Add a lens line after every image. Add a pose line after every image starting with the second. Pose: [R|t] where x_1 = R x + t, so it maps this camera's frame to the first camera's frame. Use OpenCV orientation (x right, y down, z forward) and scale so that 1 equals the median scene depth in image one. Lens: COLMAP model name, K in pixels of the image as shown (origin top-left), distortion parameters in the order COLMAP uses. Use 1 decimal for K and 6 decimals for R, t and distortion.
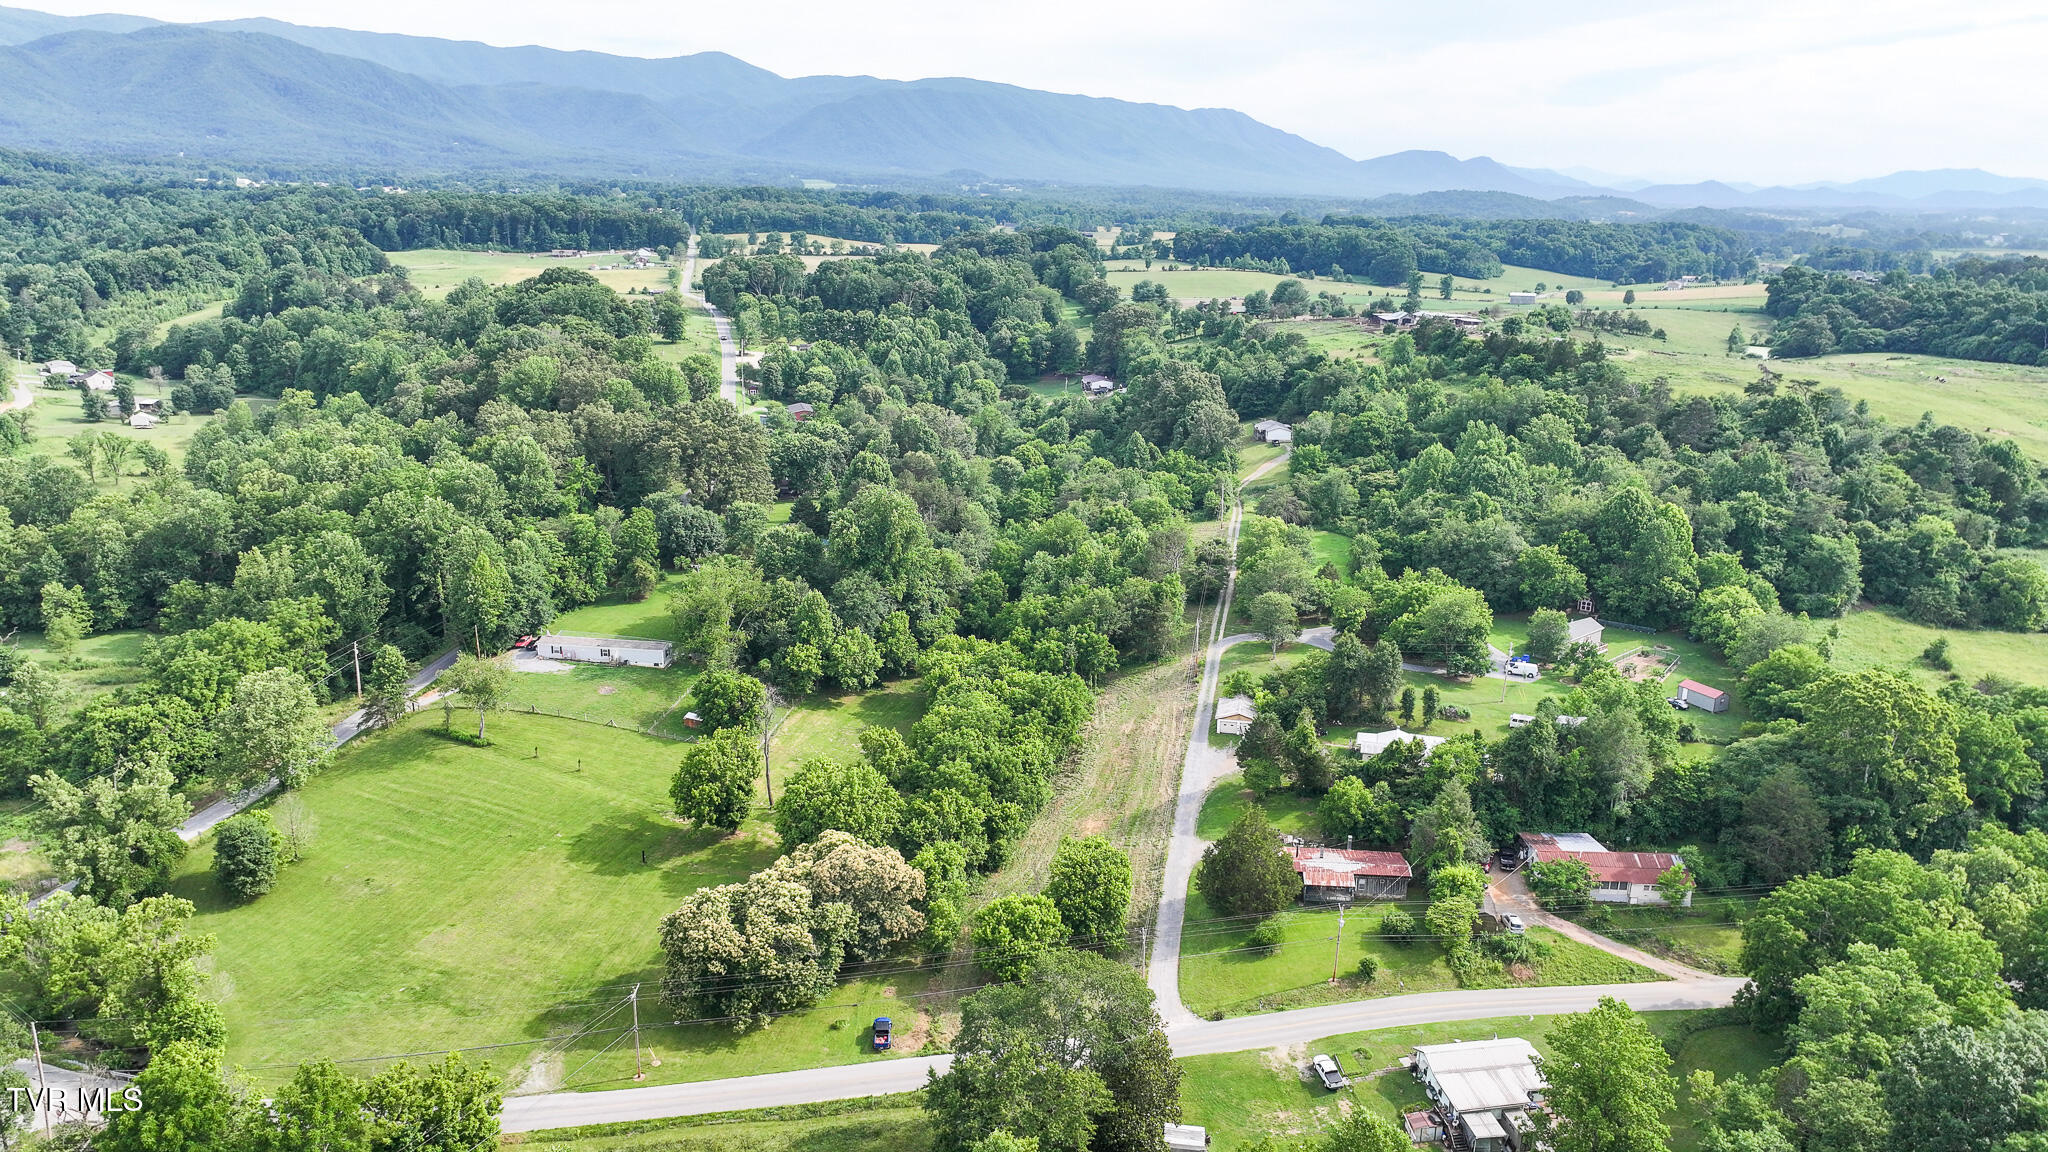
lens RADIAL K [[1429.4, 0, 1024.0], [0, 1429.4, 576.0], [0, 0, 1]] dist [0.007690, 0.003323]
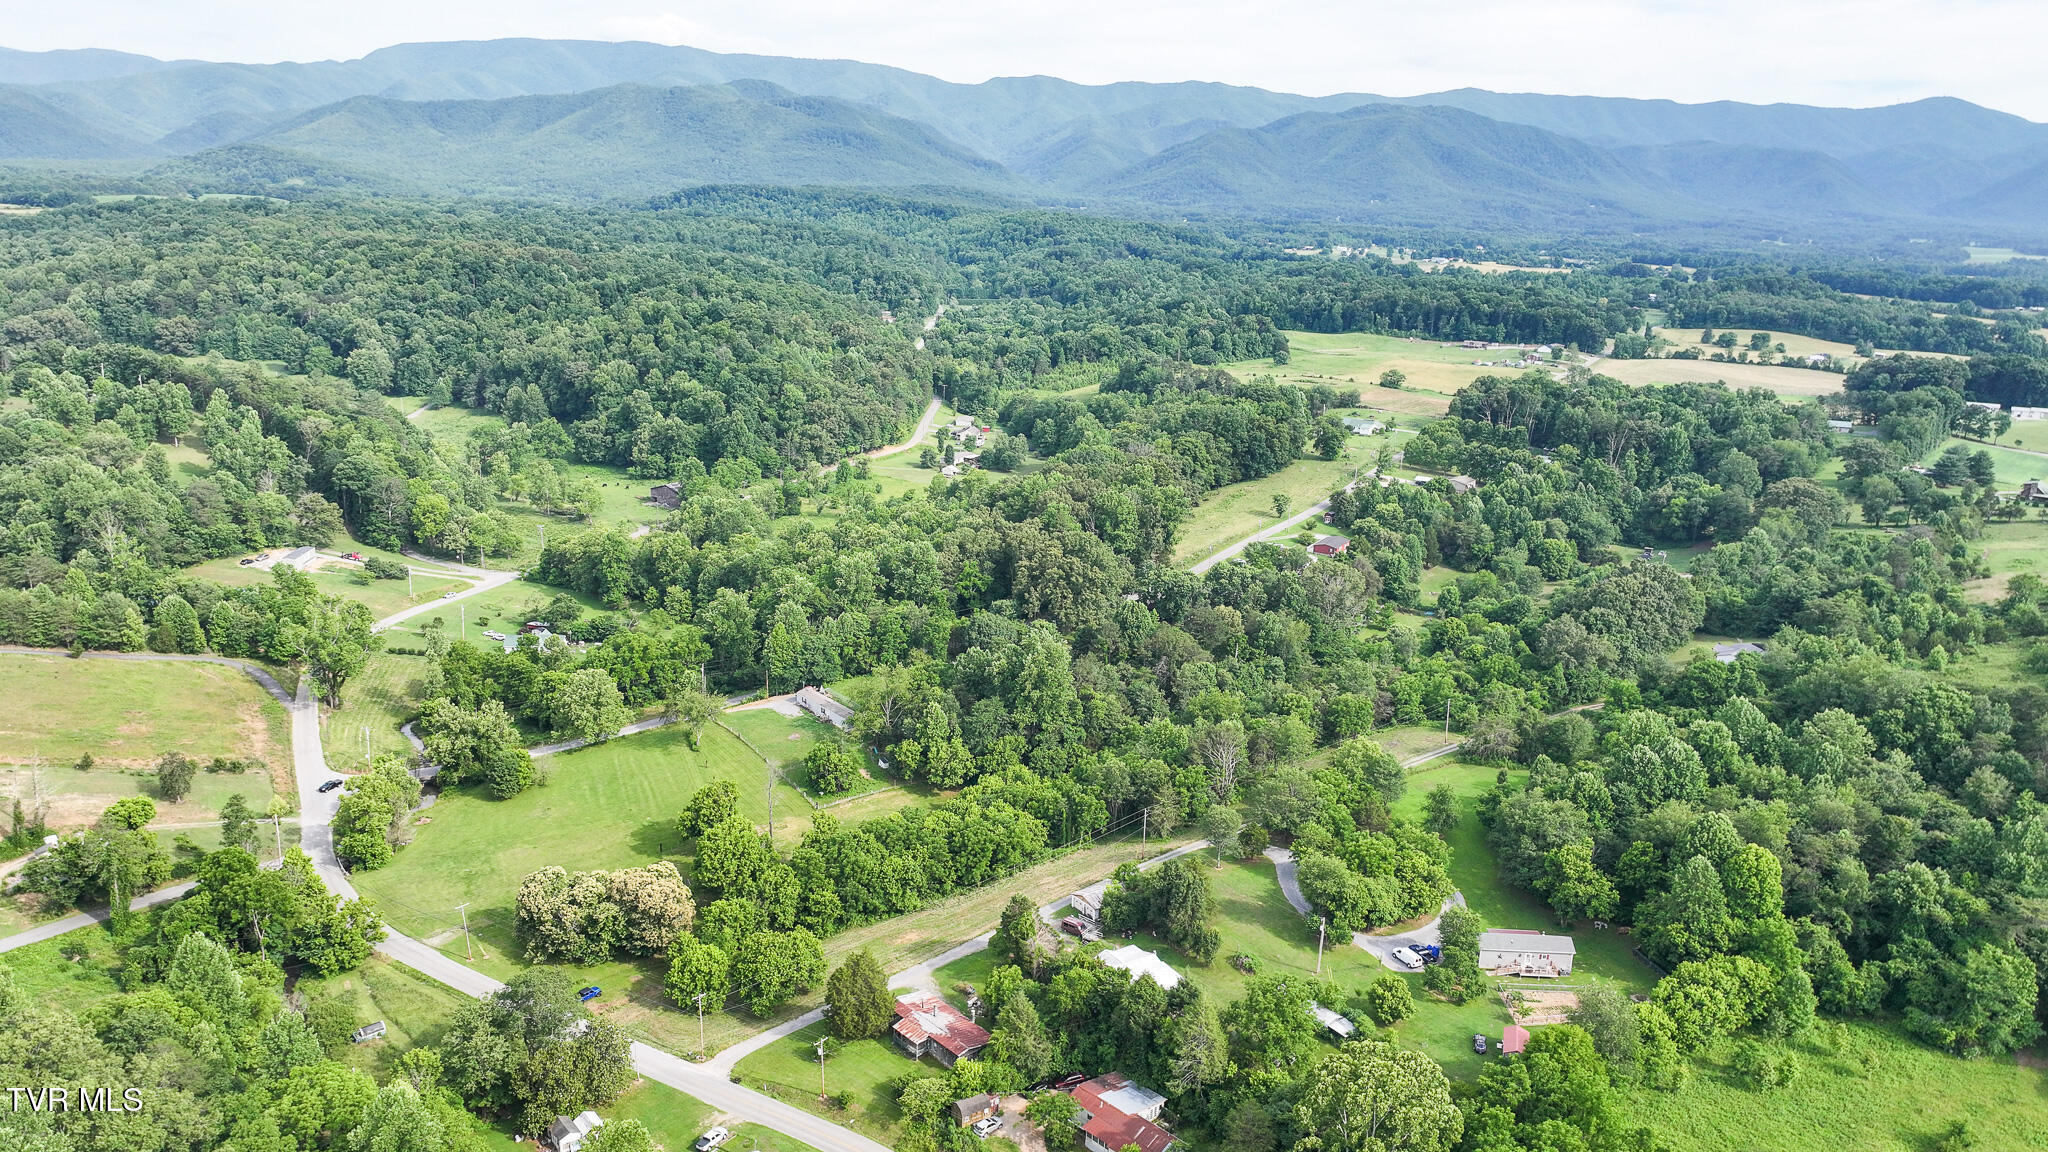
lens RADIAL K [[1429.4, 0, 1024.0], [0, 1429.4, 576.0], [0, 0, 1]] dist [0.007690, 0.003323]
pose [[0.727589, 0.175534, -0.663176, 0.160656], [-0.198933, 0.979159, 0.040915, -0.036601], [0.656537, 0.102158, 0.747344, 0.018907]]
